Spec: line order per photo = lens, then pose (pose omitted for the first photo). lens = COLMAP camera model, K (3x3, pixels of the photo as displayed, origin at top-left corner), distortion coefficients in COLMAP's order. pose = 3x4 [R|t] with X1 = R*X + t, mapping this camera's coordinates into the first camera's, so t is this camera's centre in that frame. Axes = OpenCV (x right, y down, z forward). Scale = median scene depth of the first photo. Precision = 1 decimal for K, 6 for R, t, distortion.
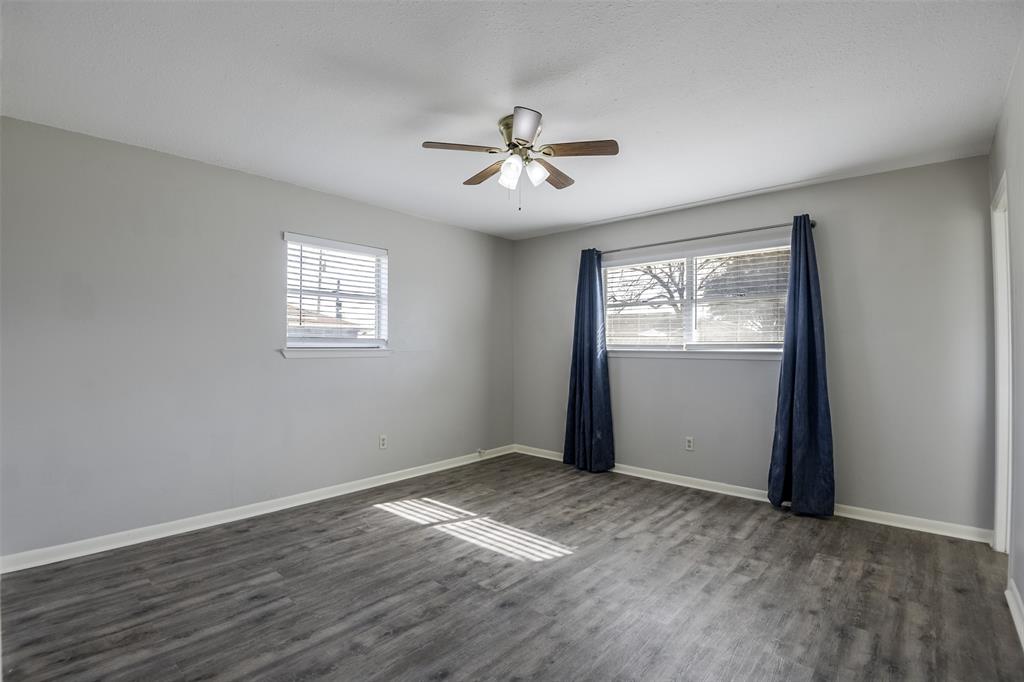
lens RADIAL K [[476.4, 0, 507.6], [0, 476.4, 342.9], [0, 0, 1]] dist [-0.002077, -0.026874]
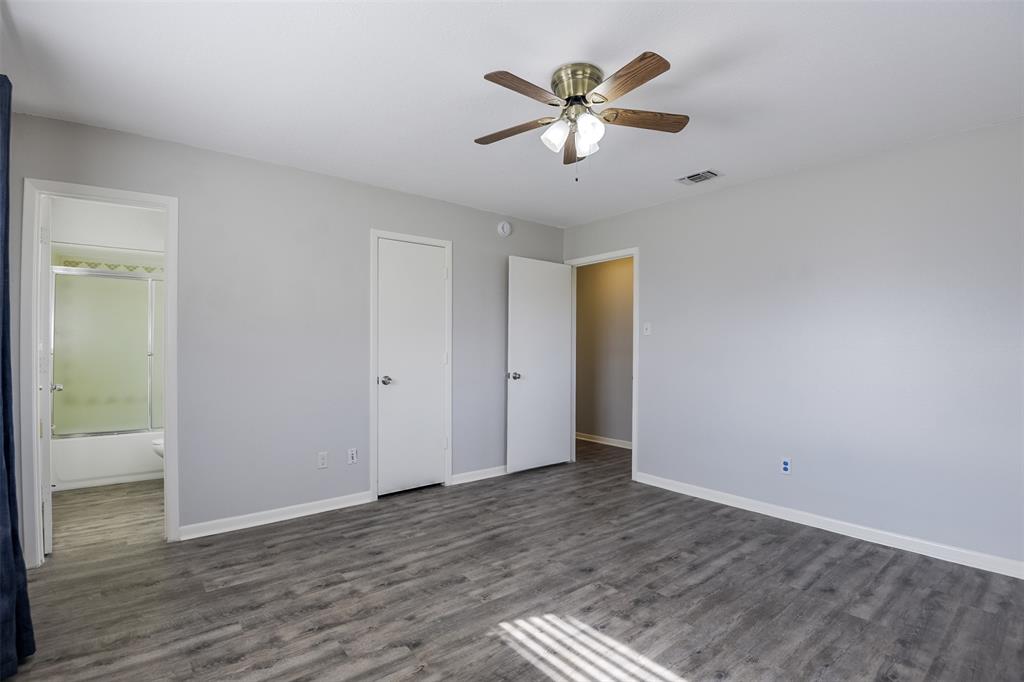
lens RADIAL K [[476.4, 0, 507.6], [0, 476.4, 342.9], [0, 0, 1]] dist [-0.002077, -0.026874]
pose [[-0.987099, -0.009933, 0.159802, 0.009824], [-0.013222, 0.999722, -0.019528, 0.018893], [-0.159564, -0.021389, -0.986956, 1.840262]]
